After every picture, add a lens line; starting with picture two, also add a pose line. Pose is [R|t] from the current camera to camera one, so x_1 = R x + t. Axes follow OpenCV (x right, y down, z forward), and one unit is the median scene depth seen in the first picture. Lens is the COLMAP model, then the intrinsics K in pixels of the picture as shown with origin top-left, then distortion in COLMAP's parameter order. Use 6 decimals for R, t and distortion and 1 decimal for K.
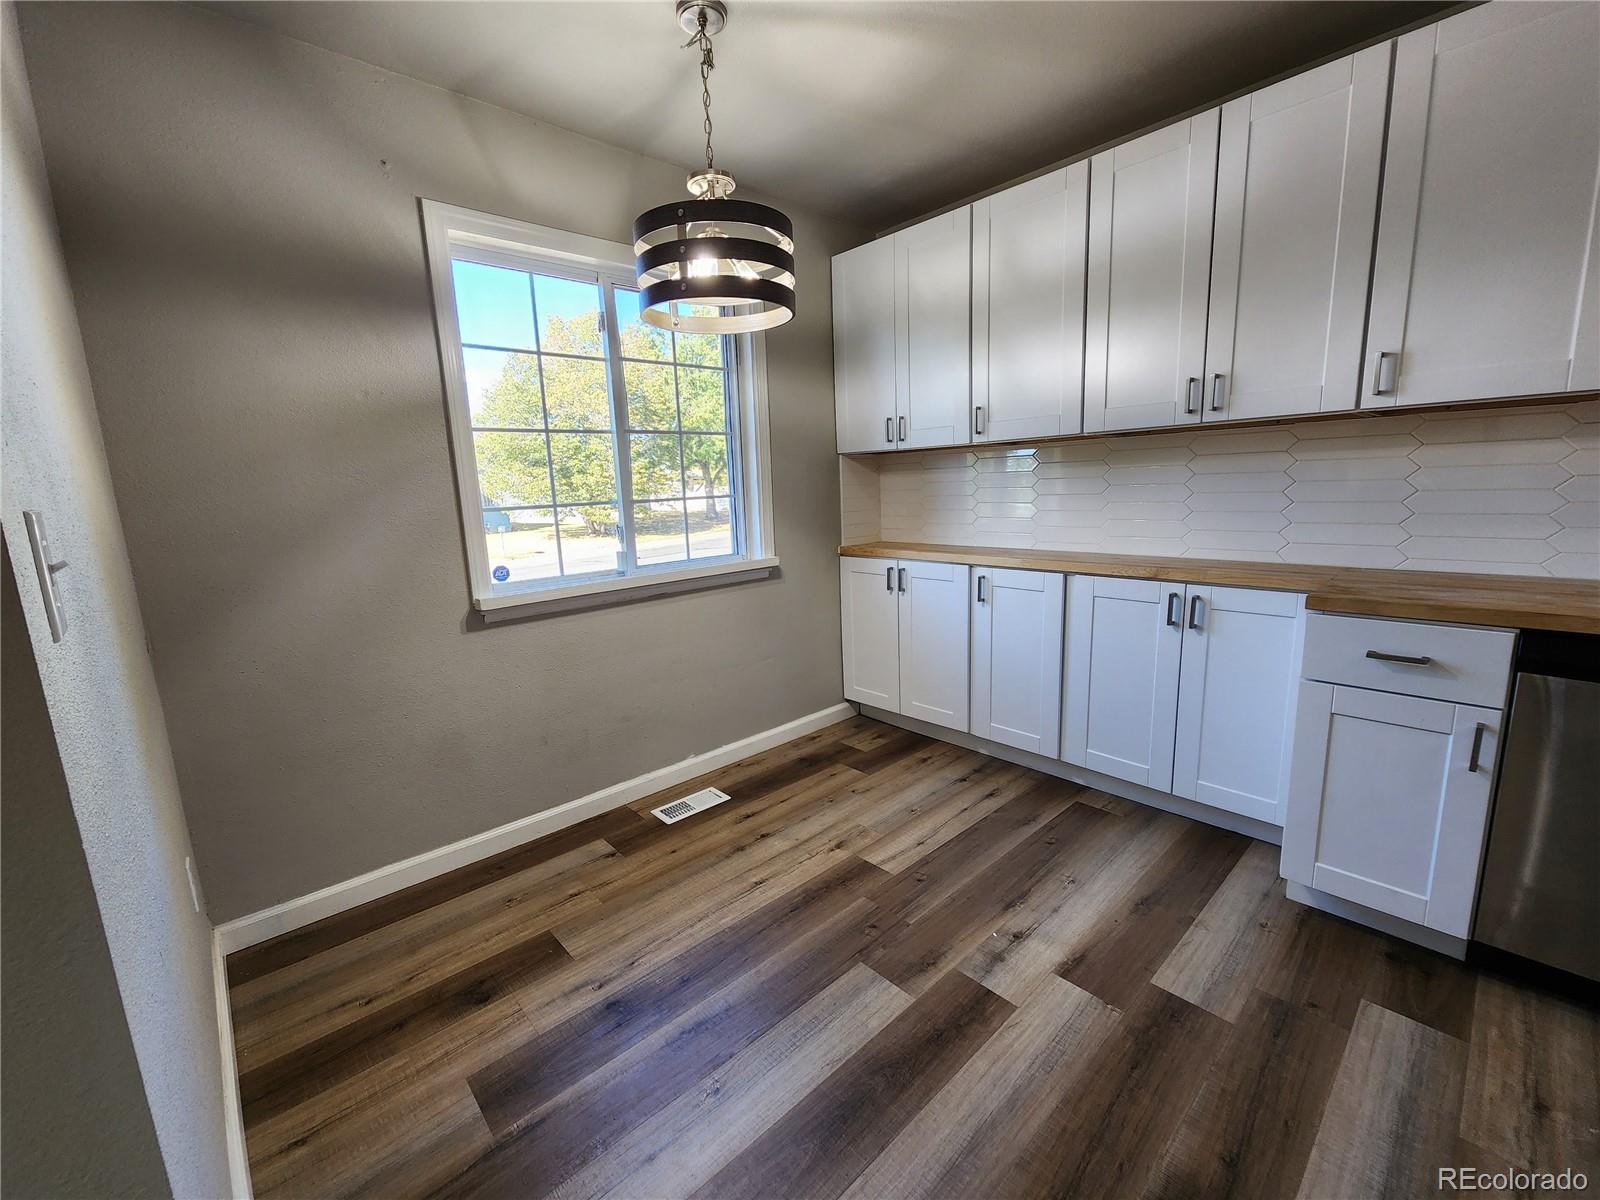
lens RADIAL K [[658.1, 0, 794.9], [0, 658.1, 601.9], [0, 0, 1]] dist [0.003192, -0.001540]
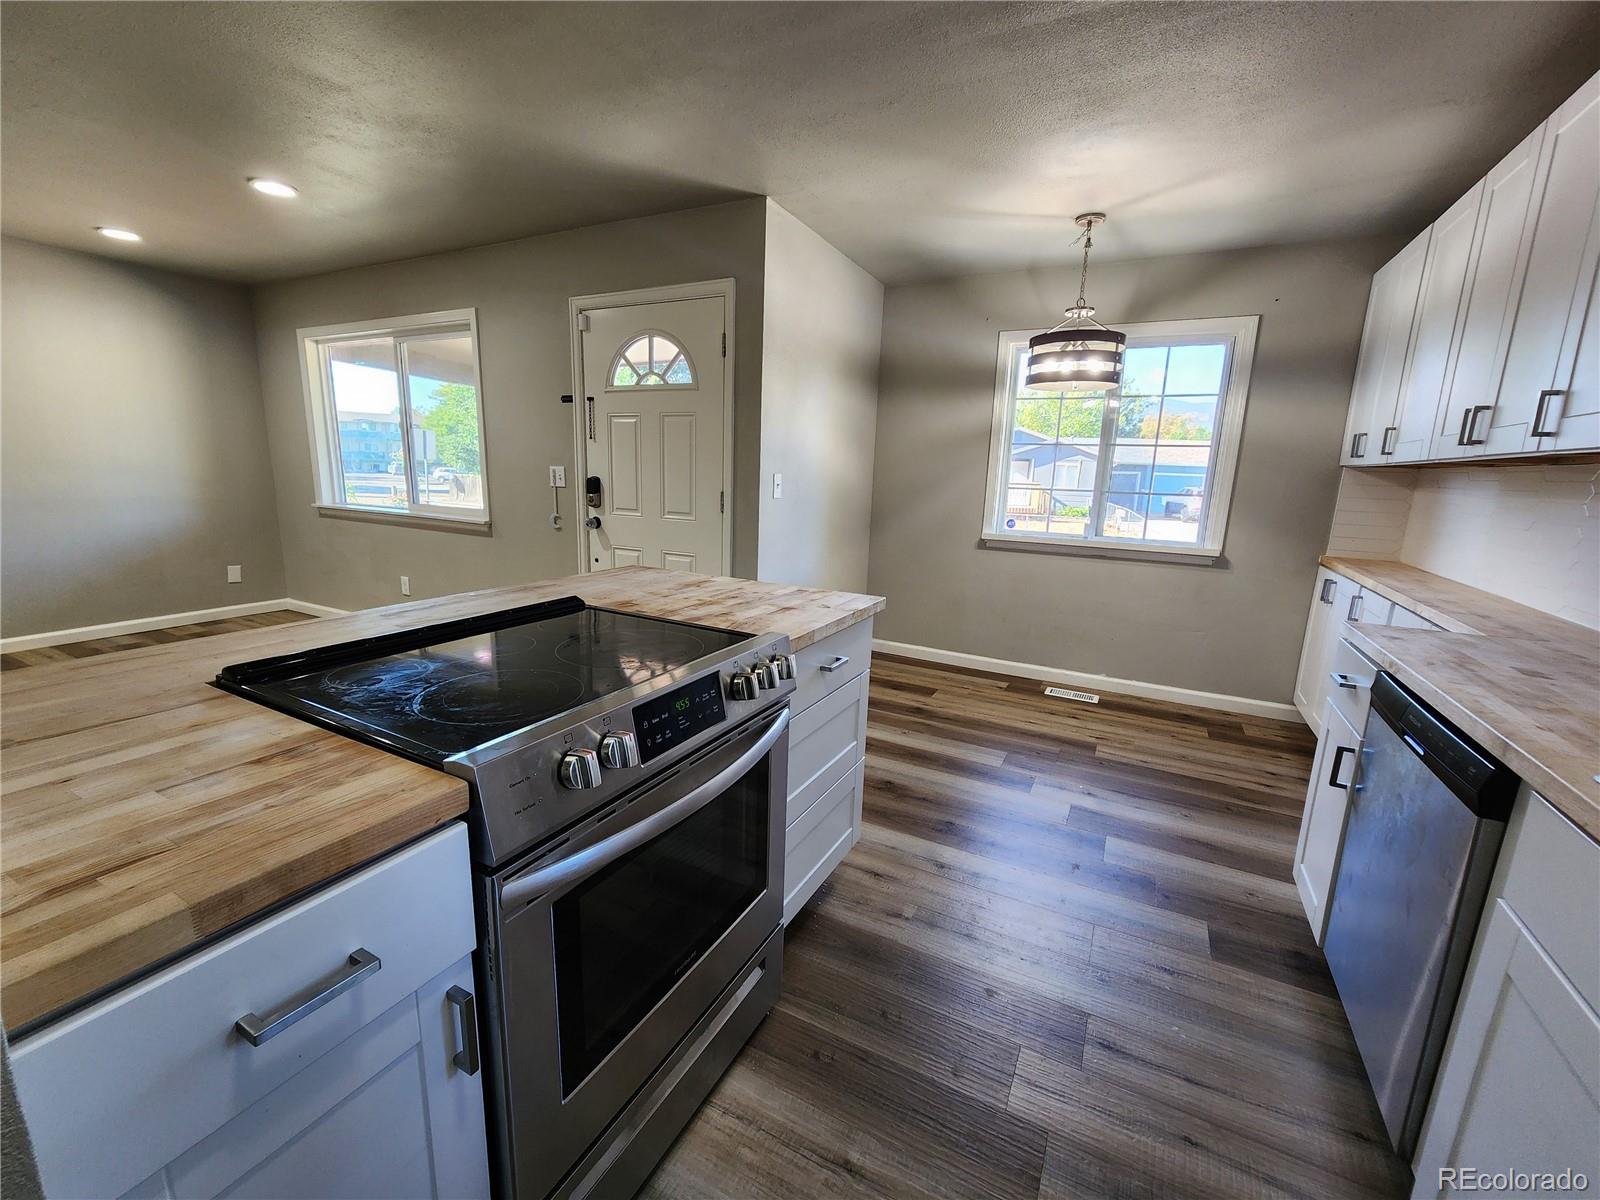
lens RADIAL K [[658.1, 0, 796.1], [0, 658.1, 599.1], [0, 0, 1]] dist [0.003192, -0.001540]
pose [[0.338399, 0.238993, -0.910147, 1.090244], [-0.212466, 0.961639, 0.173518, -0.032913], [0.916703, 0.134657, 0.376196, -0.194658]]
